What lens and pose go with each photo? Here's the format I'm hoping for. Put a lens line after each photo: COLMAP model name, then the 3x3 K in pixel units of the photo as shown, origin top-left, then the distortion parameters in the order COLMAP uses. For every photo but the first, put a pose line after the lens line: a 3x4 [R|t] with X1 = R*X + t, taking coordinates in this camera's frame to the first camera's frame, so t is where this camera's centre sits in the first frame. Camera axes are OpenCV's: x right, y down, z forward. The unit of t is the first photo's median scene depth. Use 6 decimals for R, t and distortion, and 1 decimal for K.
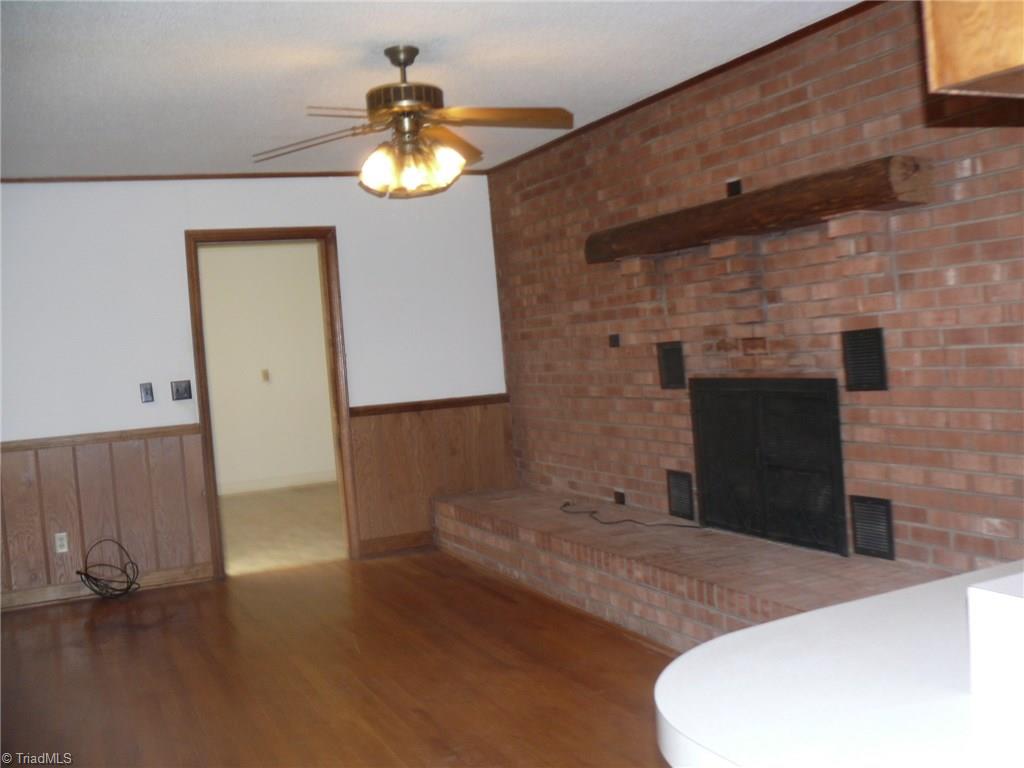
lens RADIAL K [[1090.7, 0, 563.8], [0, 1090.7, 381.2], [0, 0, 1]] dist [-0.194067, 0.251954]
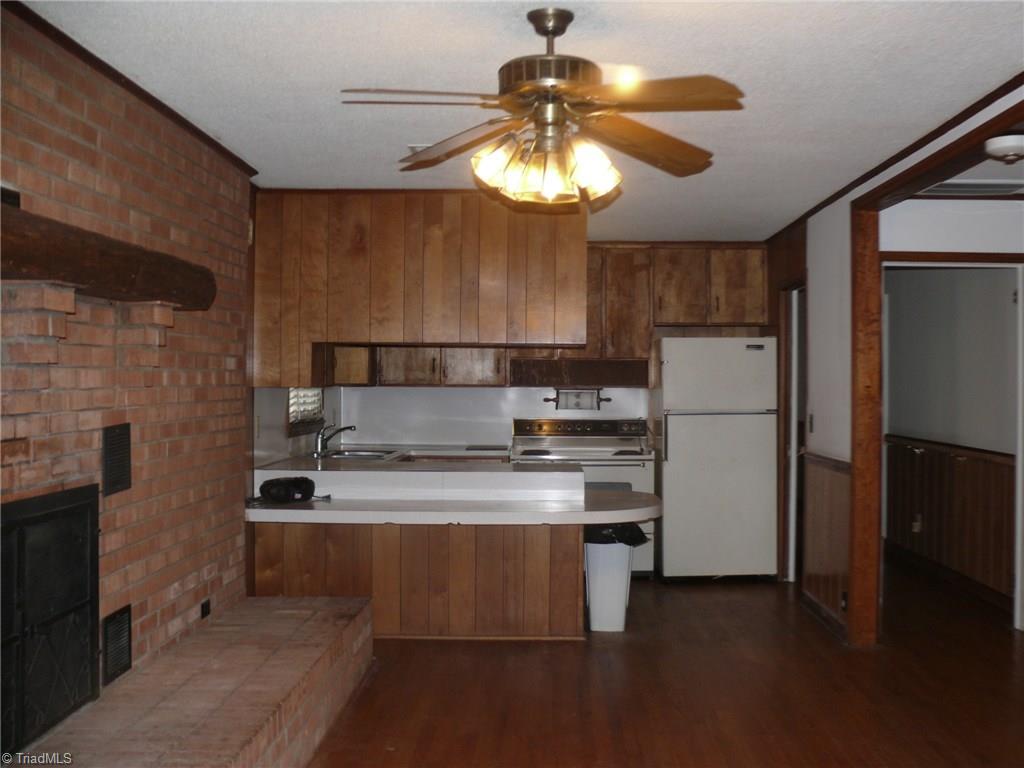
lens RADIAL K [[1090.7, 0, 563.8], [0, 1090.7, 381.2], [0, 0, 1]] dist [-0.194067, 0.251954]
pose [[-0.902931, 0.074561, 0.423269, -0.406384], [0.084264, 0.996435, 0.004226, -0.051602], [-0.421445, 0.039482, -0.905994, 1.500985]]
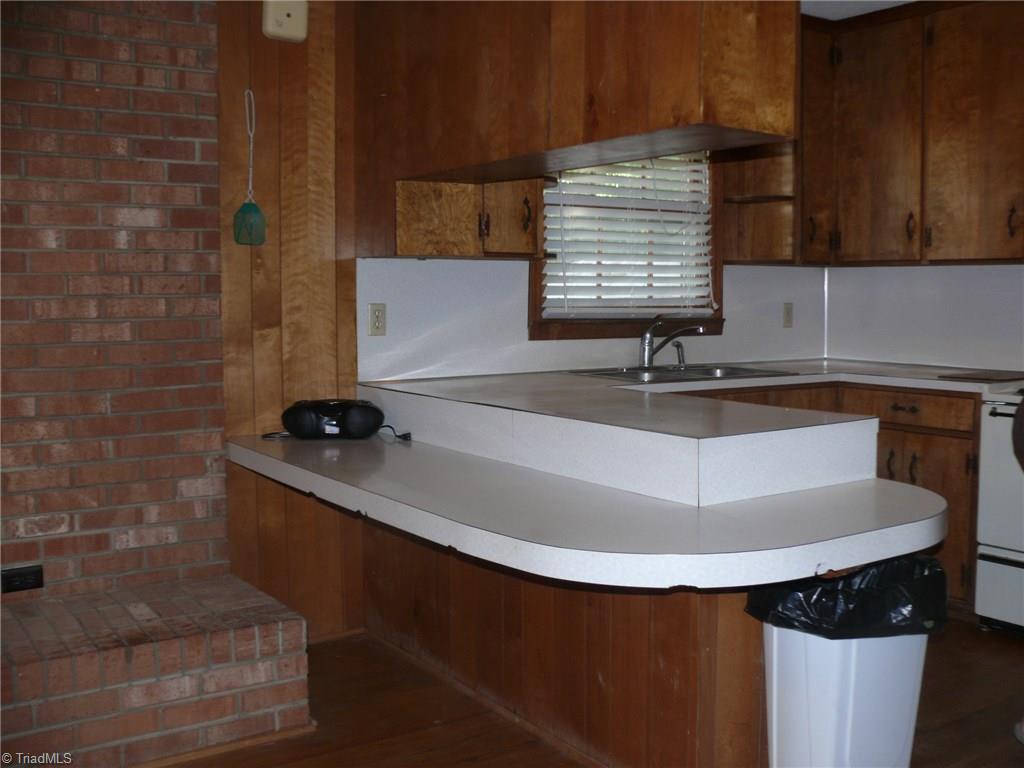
lens RADIAL K [[1090.7, 0, 563.8], [0, 1090.7, 381.2], [0, 0, 1]] dist [-0.194067, 0.251954]
pose [[-0.165148, -0.001413, 0.986268, -0.385258], [0.056193, 0.998361, 0.010839, 0.025390], [-0.984667, 0.057211, -0.164798, 0.477716]]
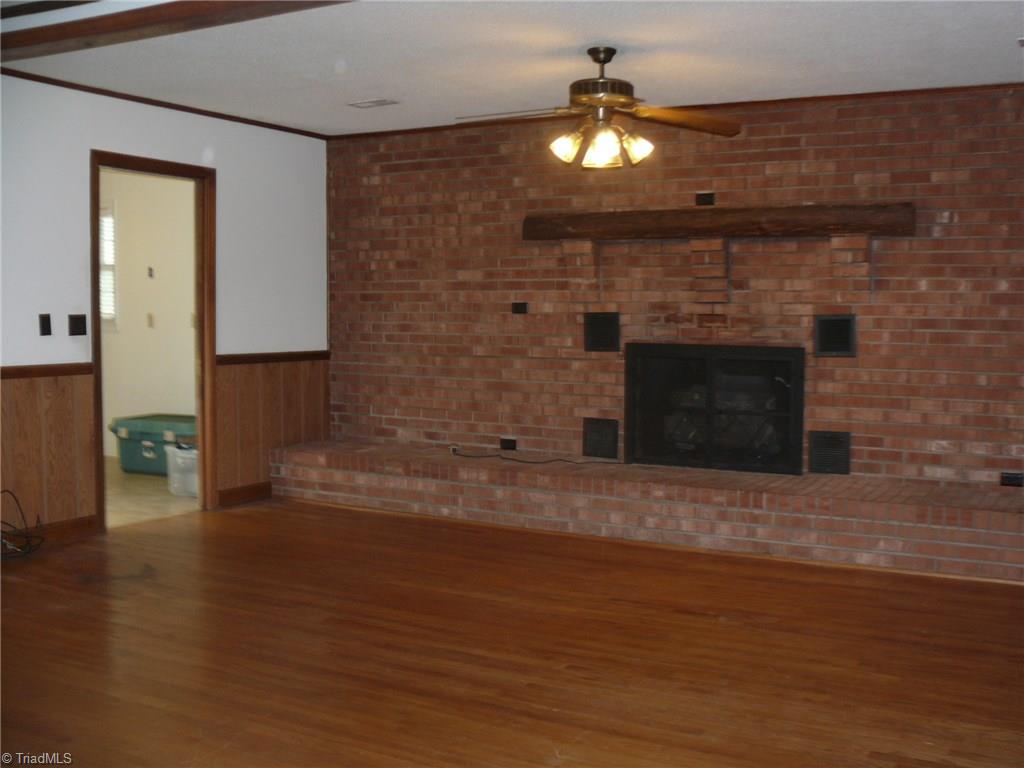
lens RADIAL K [[1090.7, 0, 563.8], [0, 1090.7, 381.2], [0, 0, 1]] dist [-0.194067, 0.251954]
pose [[0.800785, 0.042468, 0.597444, -0.791568], [-0.045476, 0.998915, -0.010052, 0.065687], [-0.597223, -0.019120, 0.801848, 0.052230]]
